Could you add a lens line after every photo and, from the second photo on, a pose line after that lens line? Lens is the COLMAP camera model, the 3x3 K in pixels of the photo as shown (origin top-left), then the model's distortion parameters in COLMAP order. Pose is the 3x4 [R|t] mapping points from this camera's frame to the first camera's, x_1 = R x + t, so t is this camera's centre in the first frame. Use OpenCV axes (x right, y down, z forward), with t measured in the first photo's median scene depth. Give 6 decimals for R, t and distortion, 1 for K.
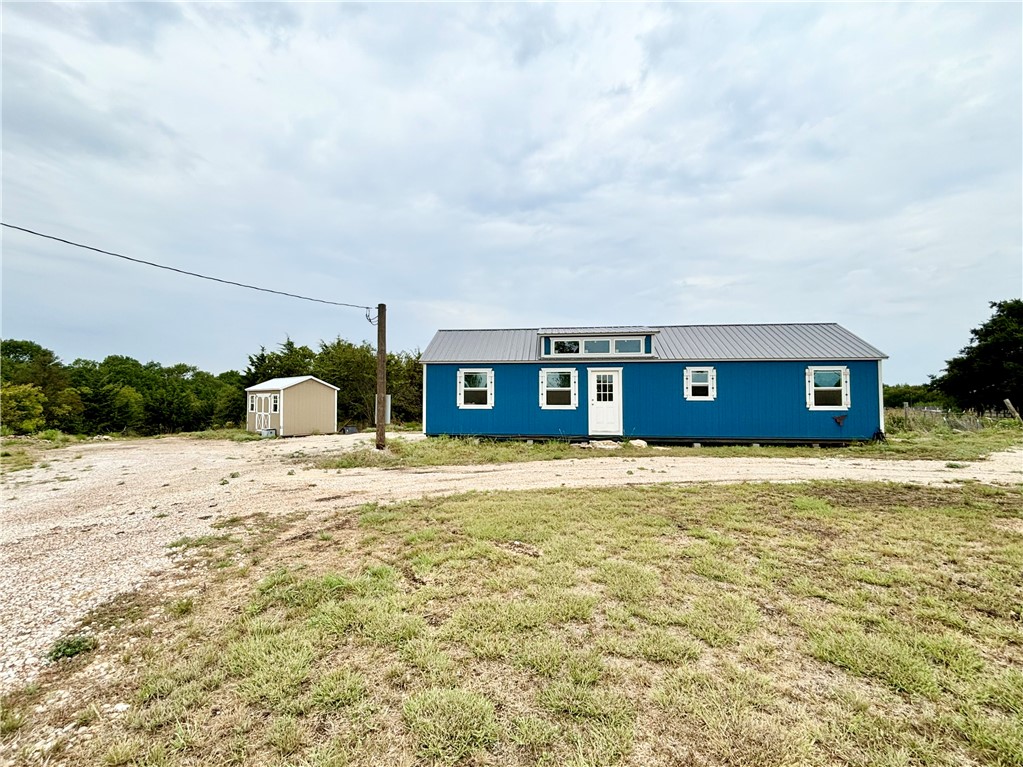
lens RADIAL K [[435.0, 0, 507.2], [0, 435.0, 387.5], [0, 0, 1]] dist [0.002375, 0.000530]
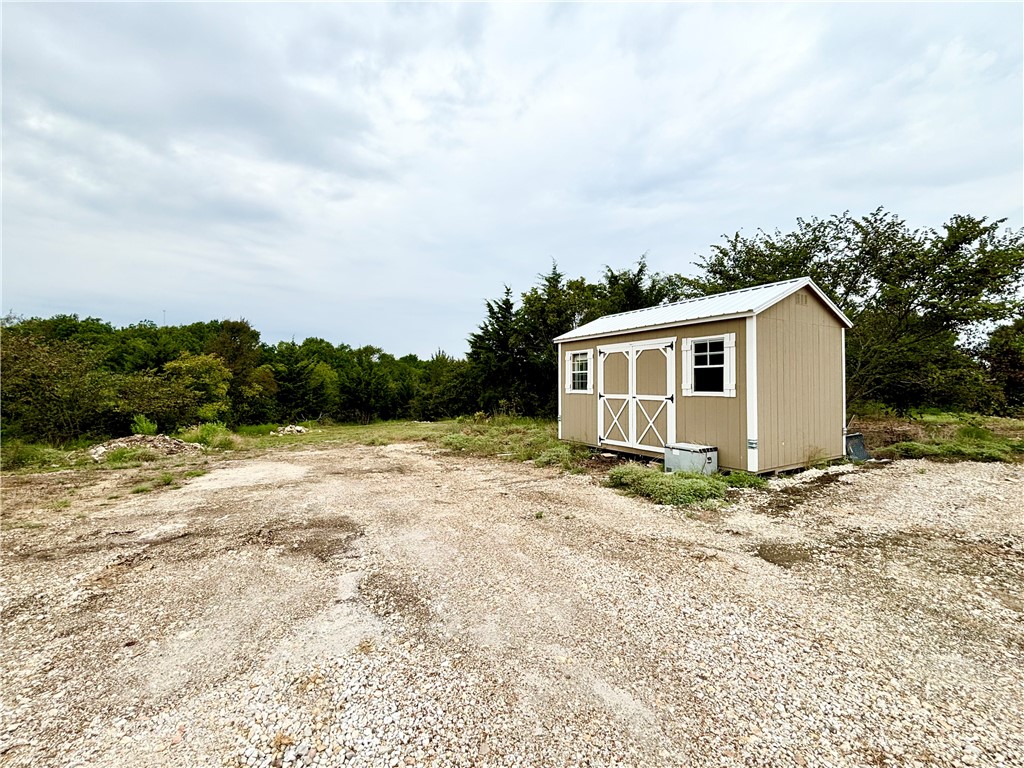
lens RADIAL K [[411.6, 0, 516.2], [0, 411.6, 383.6], [0, 0, 1]] dist [-0.001244, -0.000051]
pose [[0.961777, -0.000199, -0.273832, -0.409577], [0.005941, 0.999780, 0.020138, 0.030005], [0.273768, -0.020995, 0.961567, 0.470532]]
